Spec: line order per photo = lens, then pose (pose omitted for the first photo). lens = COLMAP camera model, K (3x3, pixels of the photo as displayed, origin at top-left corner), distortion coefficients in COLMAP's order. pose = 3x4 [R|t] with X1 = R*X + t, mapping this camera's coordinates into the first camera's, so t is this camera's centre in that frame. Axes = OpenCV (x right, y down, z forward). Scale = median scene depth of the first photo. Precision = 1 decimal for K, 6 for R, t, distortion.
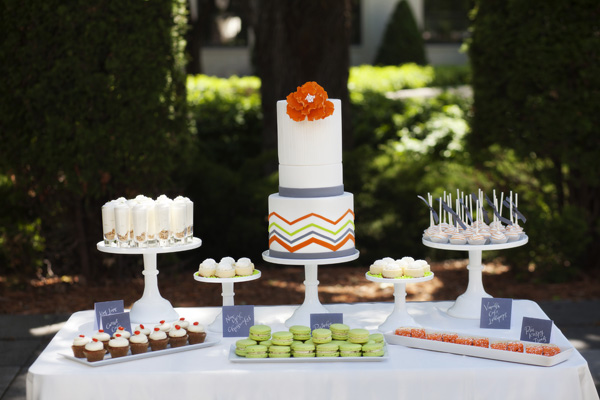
lens RADIAL K [[1459.4, 0, 300.0], [0, 1459.4, 200.0], [0, 0, 1]] dist [-0.052977, -0.424957]
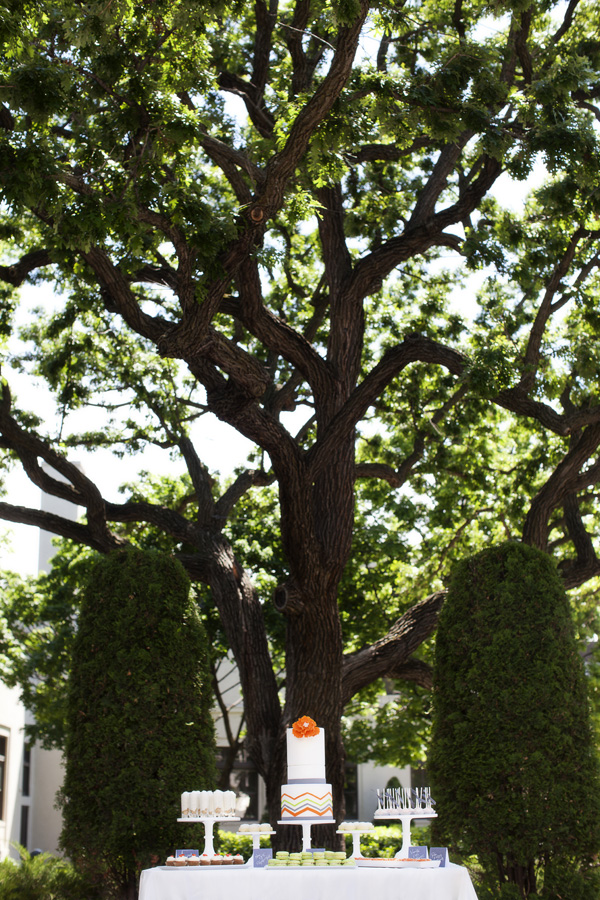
lens RADIAL K [[1300.6, 0, 300.0], [0, 1300.6, 450.0], [0, 0, 1]] dist [-0.002066, -0.005241]
pose [[0.999986, 0.003477, -0.003918, 0.004502], [-0.004714, 0.923381, -0.383857, 0.211833], [0.002283, 0.383870, 0.923384, -0.523570]]
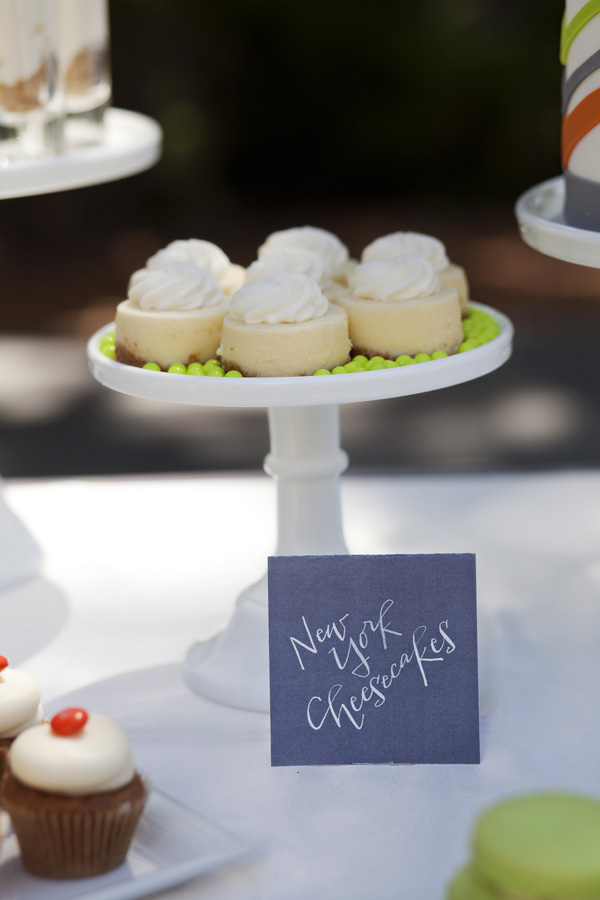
lens RADIAL K [[2189.1, 0, 300.0], [0, 2189.1, 450.0], [0, 0, 1]] dist [-0.052977, -0.424957]
pose [[0.996309, -0.008440, -0.085425, -0.029505], [0.022829, 0.985368, 0.168902, 0.022439], [0.082749, -0.170229, 0.981924, 0.762696]]
